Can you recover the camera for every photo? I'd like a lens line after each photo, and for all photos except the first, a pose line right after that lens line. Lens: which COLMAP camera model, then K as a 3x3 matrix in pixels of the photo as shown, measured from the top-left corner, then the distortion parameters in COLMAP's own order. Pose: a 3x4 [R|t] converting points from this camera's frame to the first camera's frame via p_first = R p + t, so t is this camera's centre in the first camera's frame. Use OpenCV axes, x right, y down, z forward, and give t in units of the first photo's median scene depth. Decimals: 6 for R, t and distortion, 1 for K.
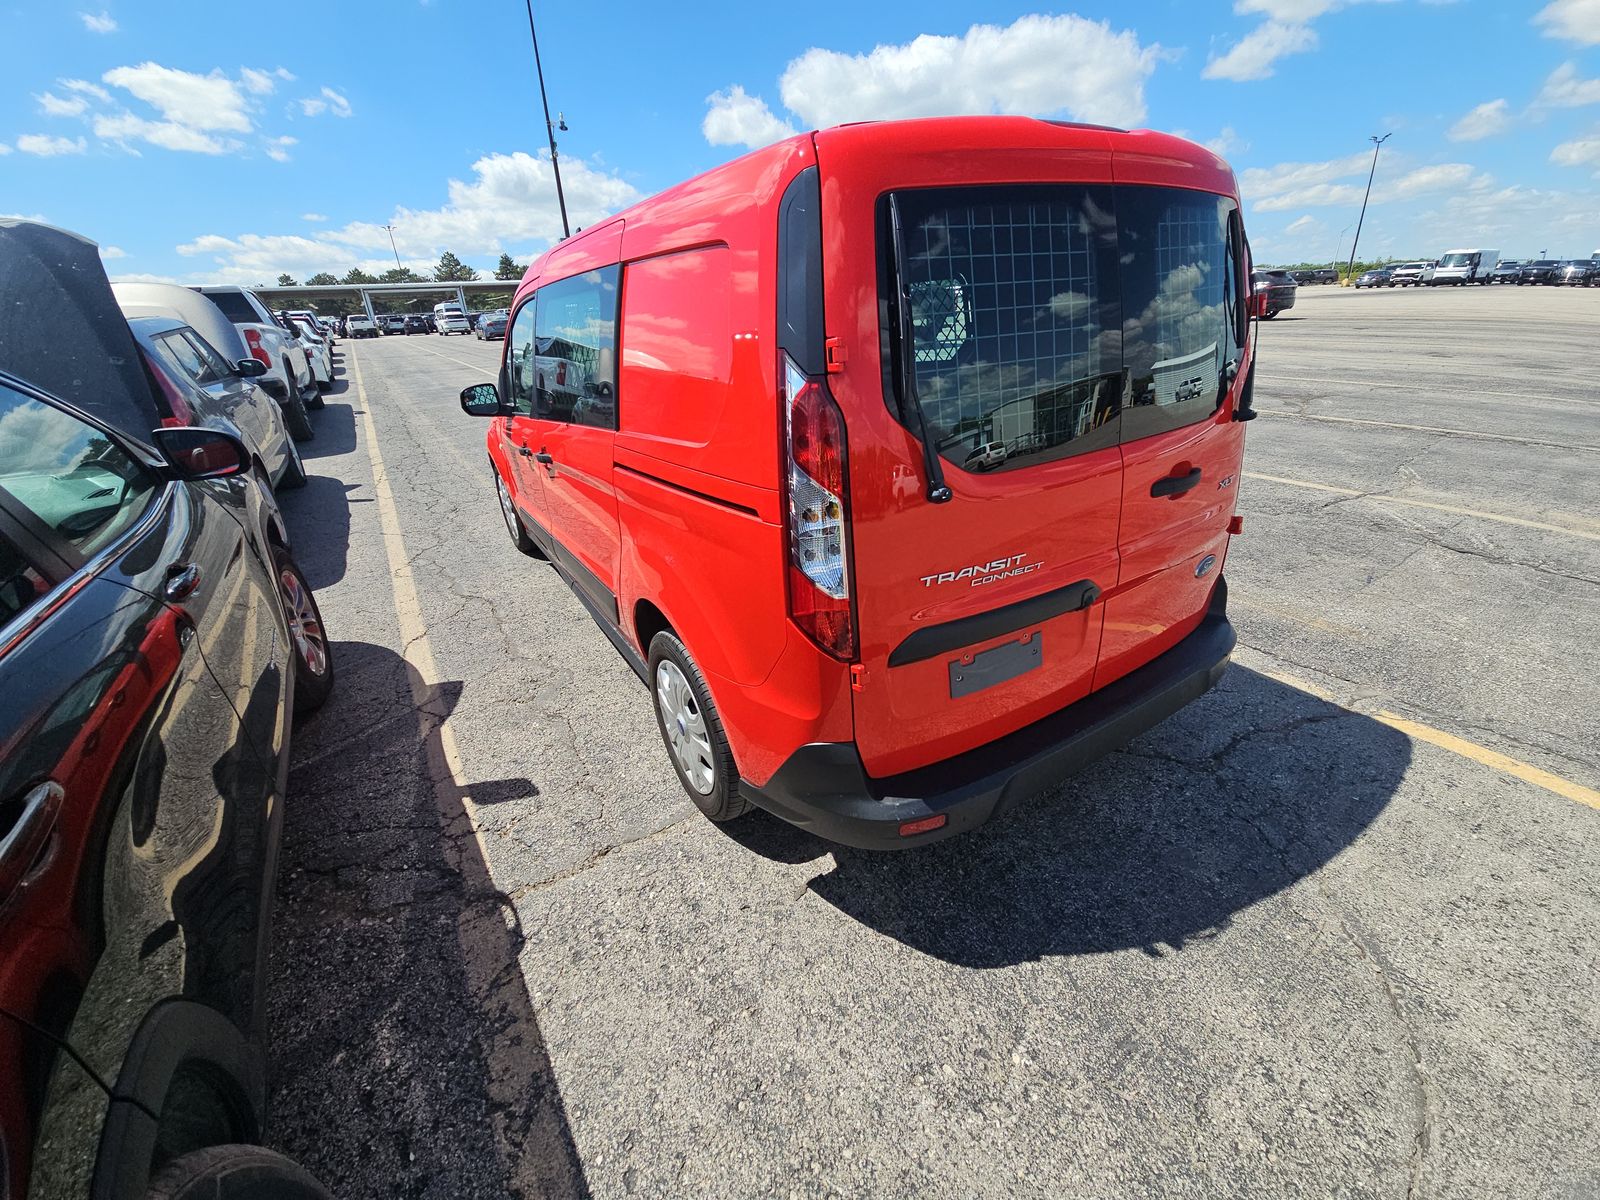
lens RADIAL K [[653.9, 0, 800.0], [0, 653.9, 600.0], [0, 0, 1]] dist [0.026853, -0.021995]
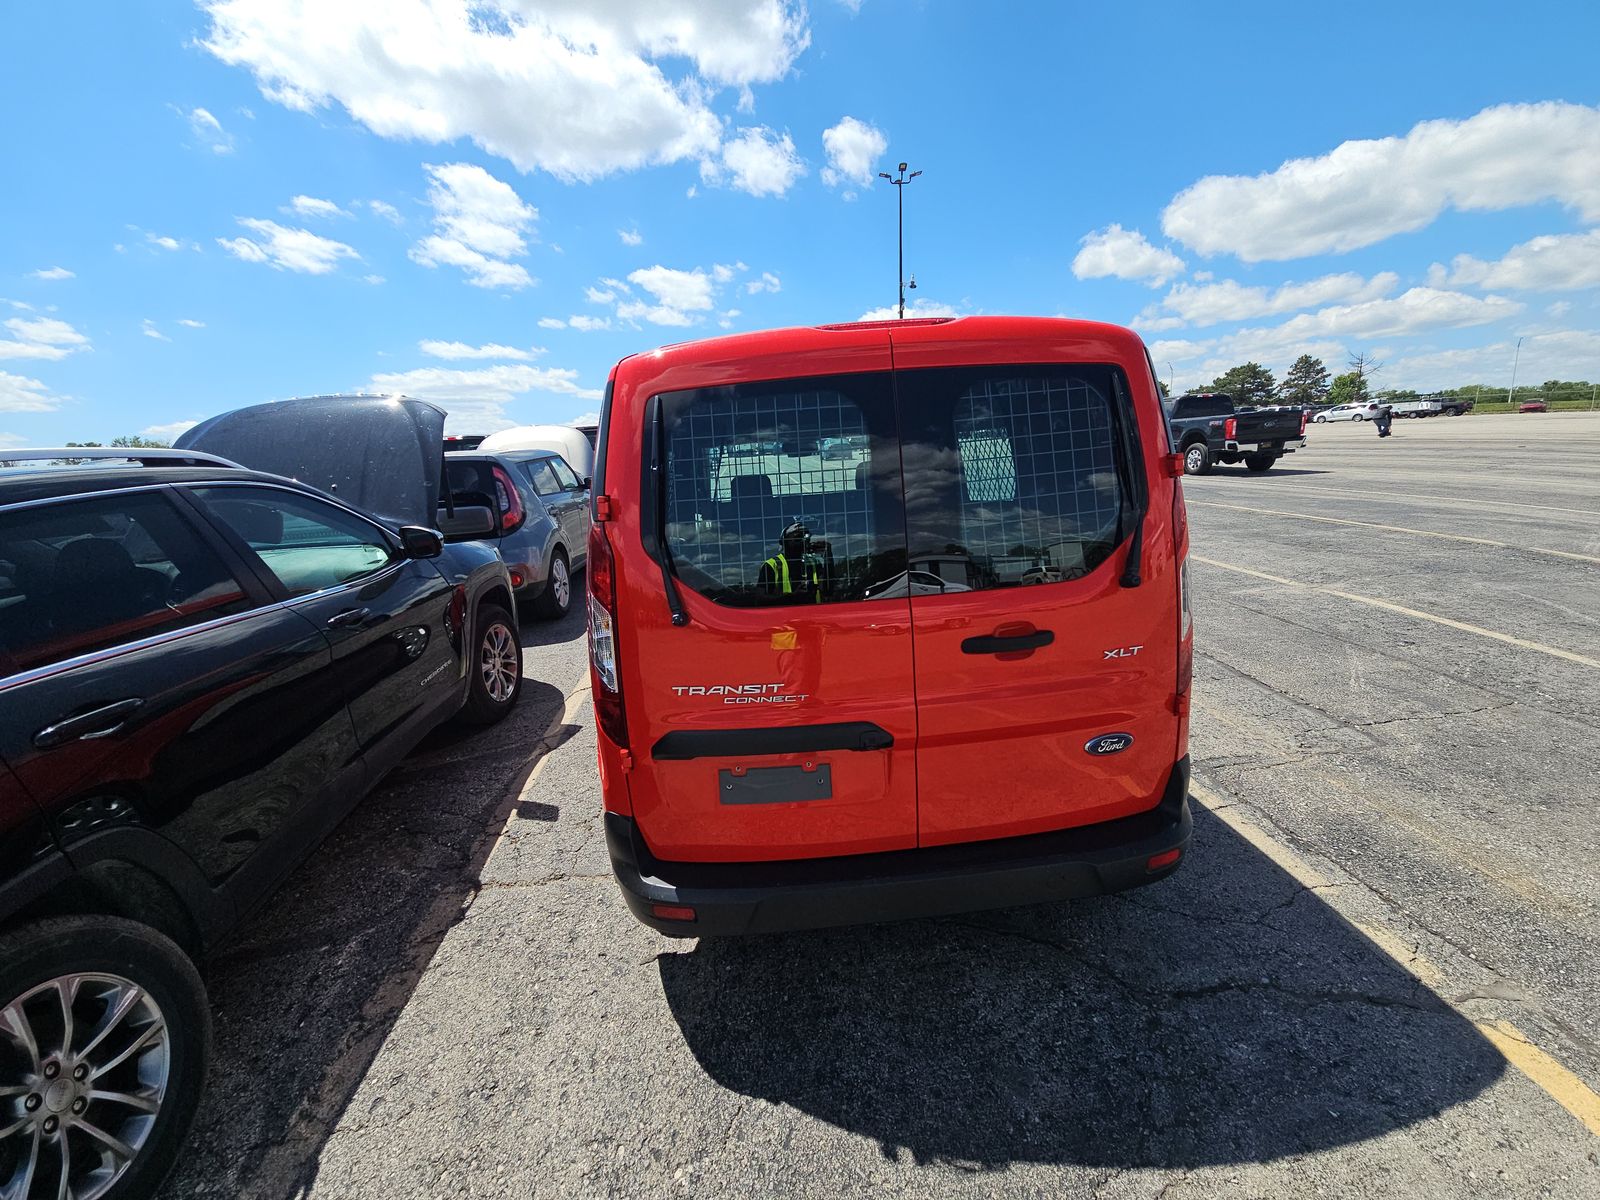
lens RADIAL K [[652.3, 0, 800.0], [0, 652.3, 600.0], [0, 0, 1]] dist [0.013708, -0.008804]
pose [[0.884101, 0.104487, -0.455465, 0.727500], [-0.177311, 0.976800, -0.120094, -0.069202], [0.432350, 0.186934, 0.882116, 0.018640]]
